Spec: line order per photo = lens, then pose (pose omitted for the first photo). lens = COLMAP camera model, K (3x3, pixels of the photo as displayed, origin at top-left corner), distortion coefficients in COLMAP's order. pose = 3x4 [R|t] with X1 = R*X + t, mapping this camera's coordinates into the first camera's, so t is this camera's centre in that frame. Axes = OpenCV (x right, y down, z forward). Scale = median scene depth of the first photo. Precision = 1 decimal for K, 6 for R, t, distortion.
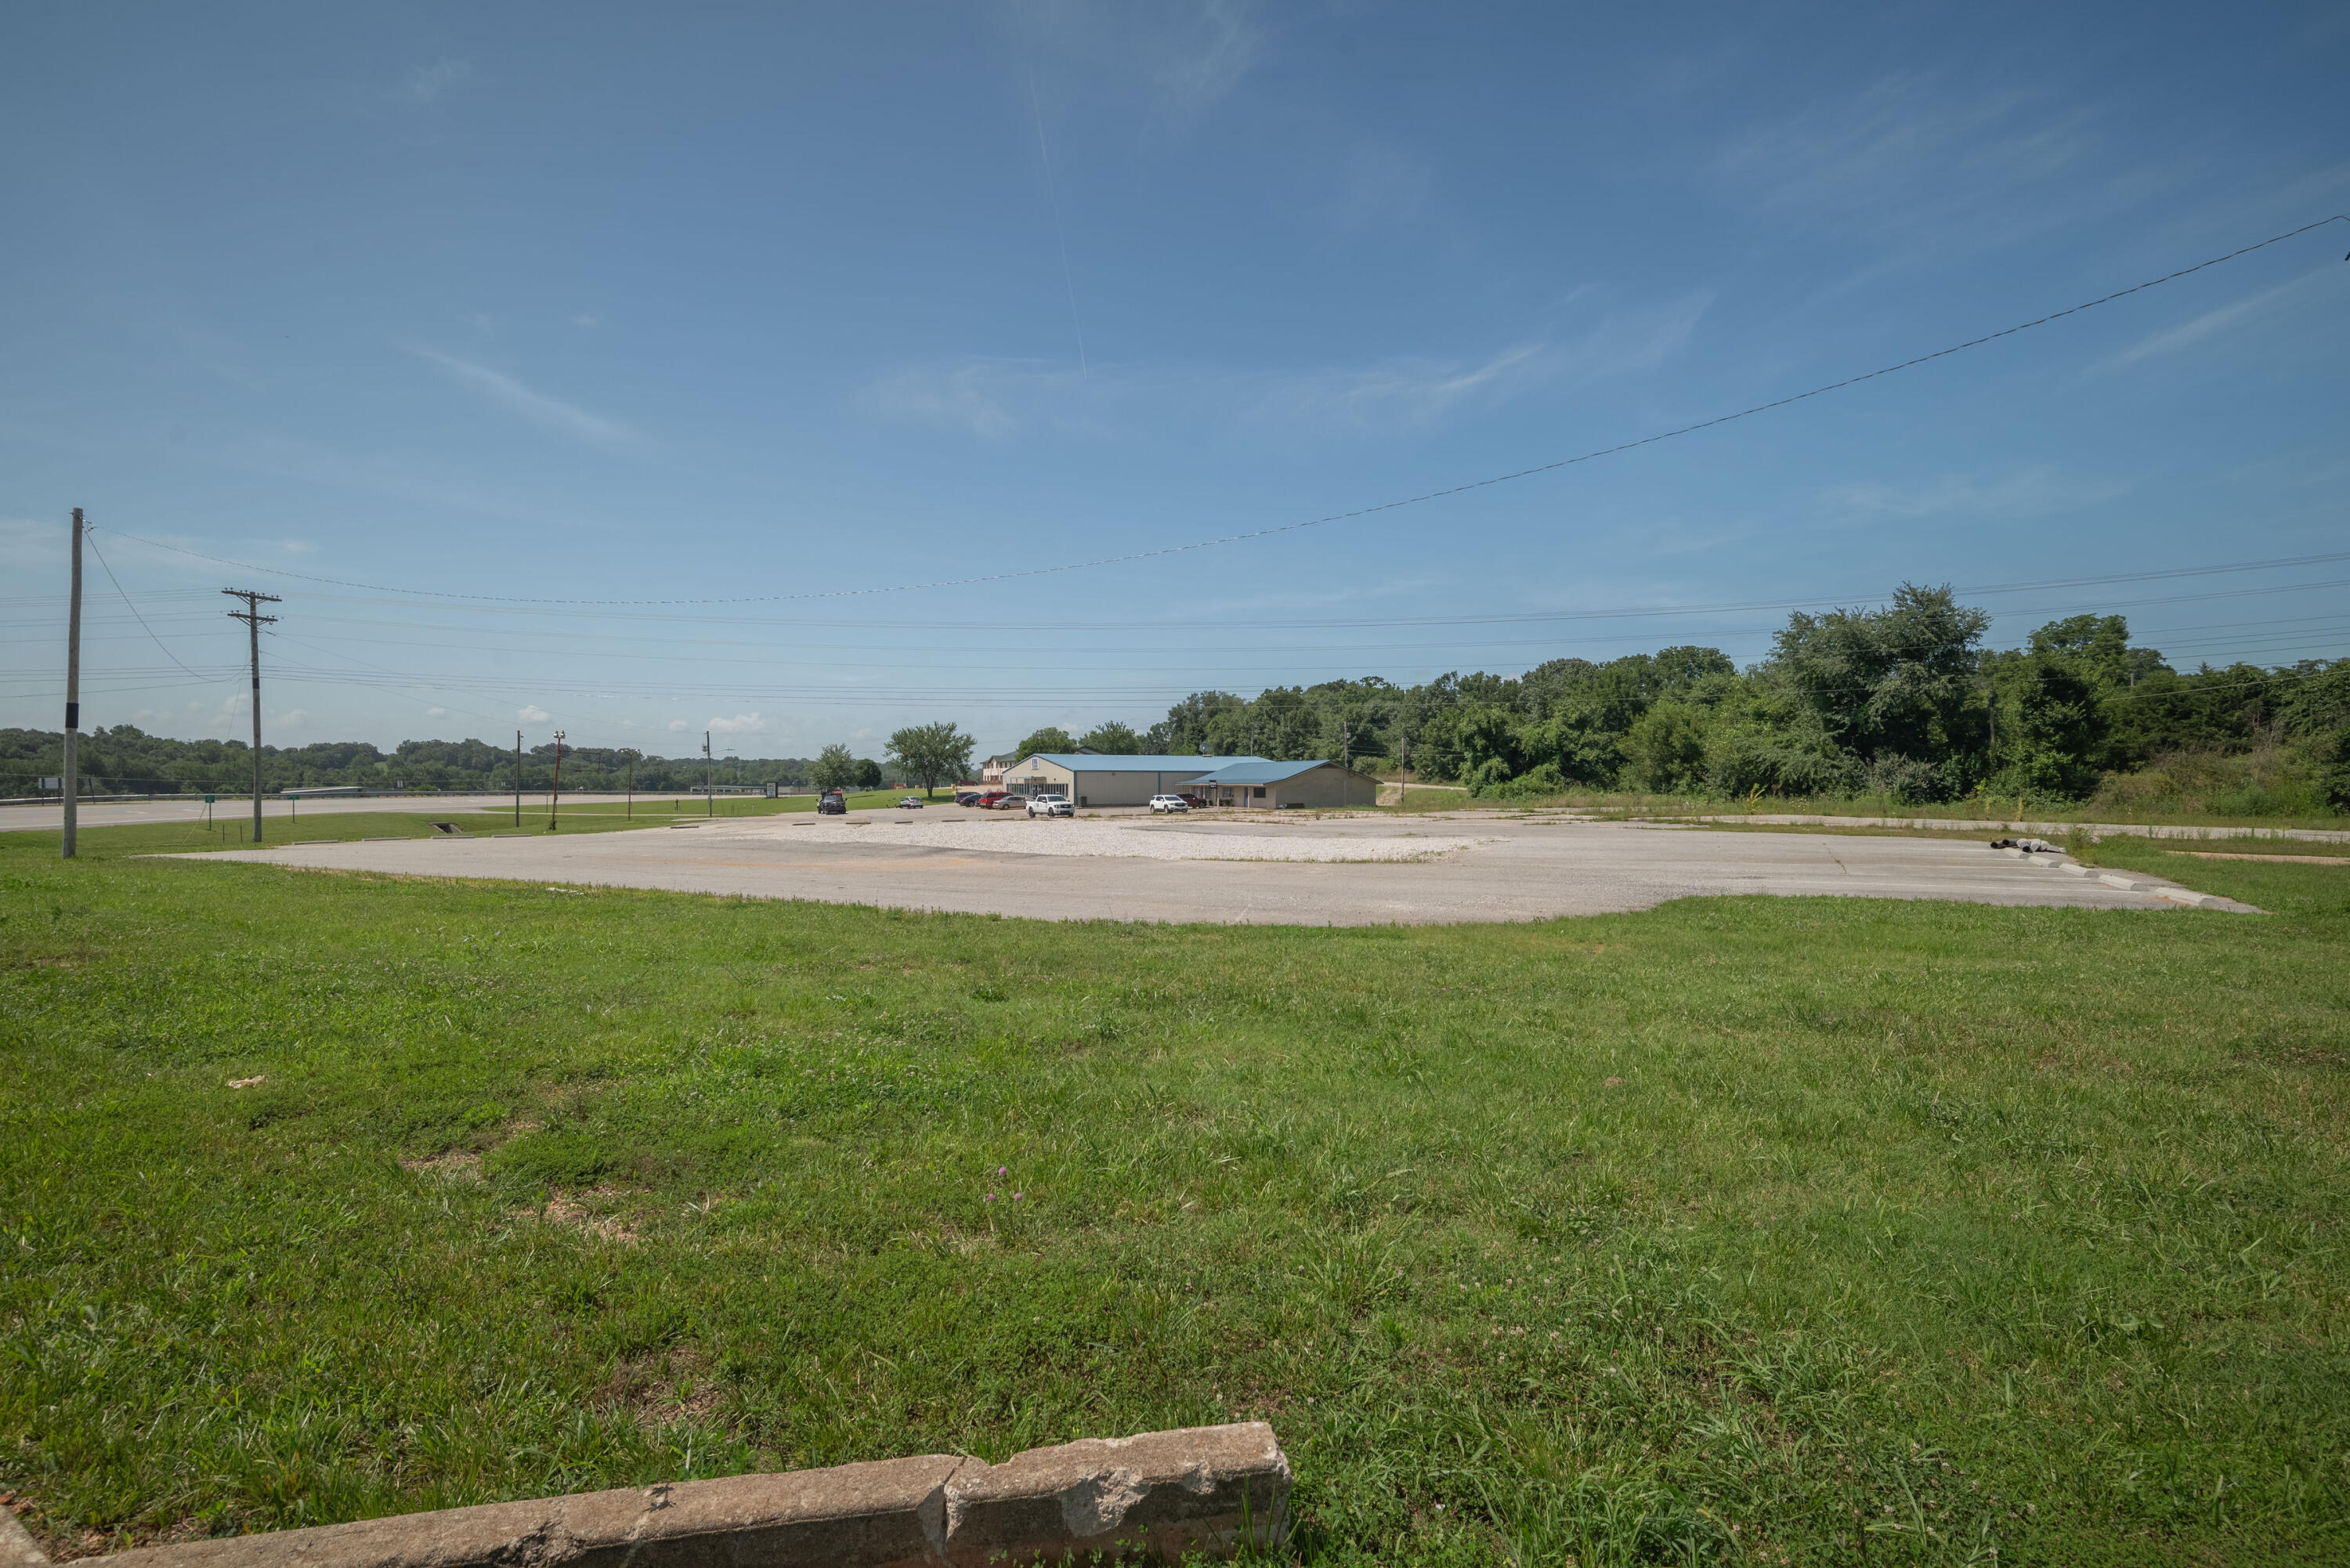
lens RADIAL K [[1074.9, 0, 1156.7], [0, 1074.9, 780.1], [0, 0, 1]] dist [-0.002037, 0.000059]
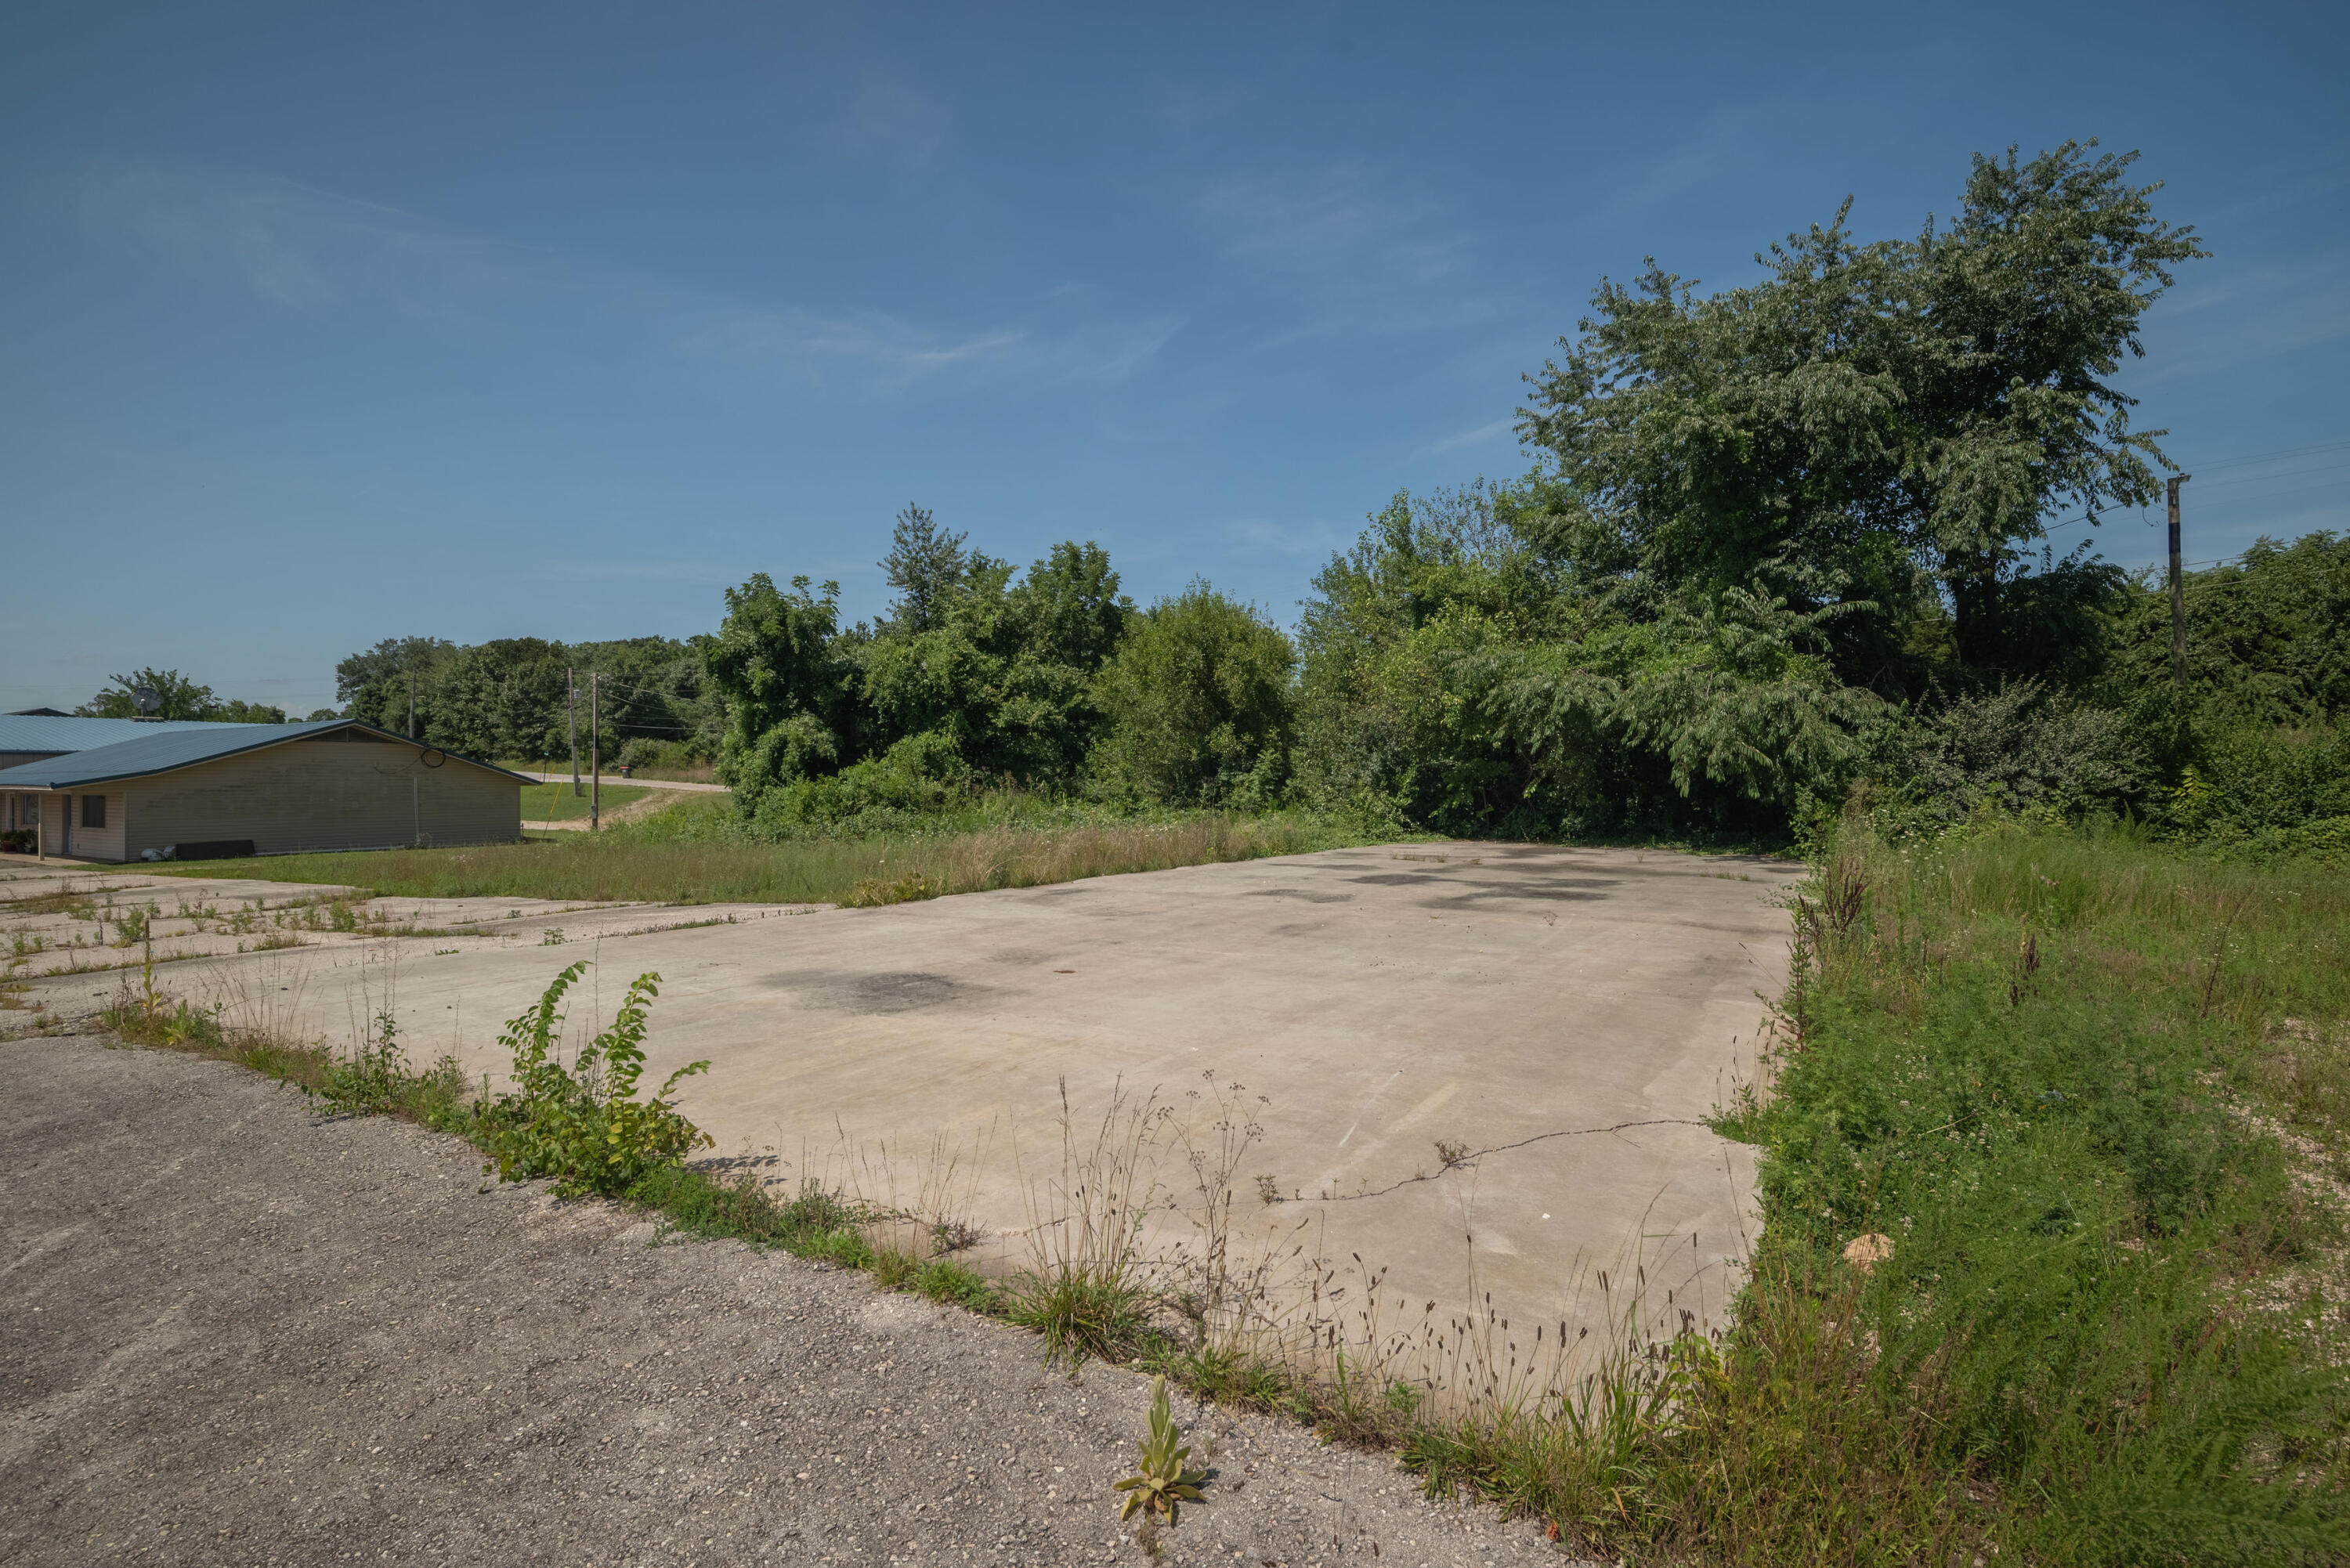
lens RADIAL K [[1074.9, 0, 1176.4], [0, 1074.9, 783.8], [0, 0, 1]] dist [-0.002037, 0.000059]
pose [[0.841484, -0.001265, 0.540280, 0.224179], [-0.000396, 0.999996, 0.002958, 0.002570], [-0.540281, -0.002703, 0.841480, 0.611806]]
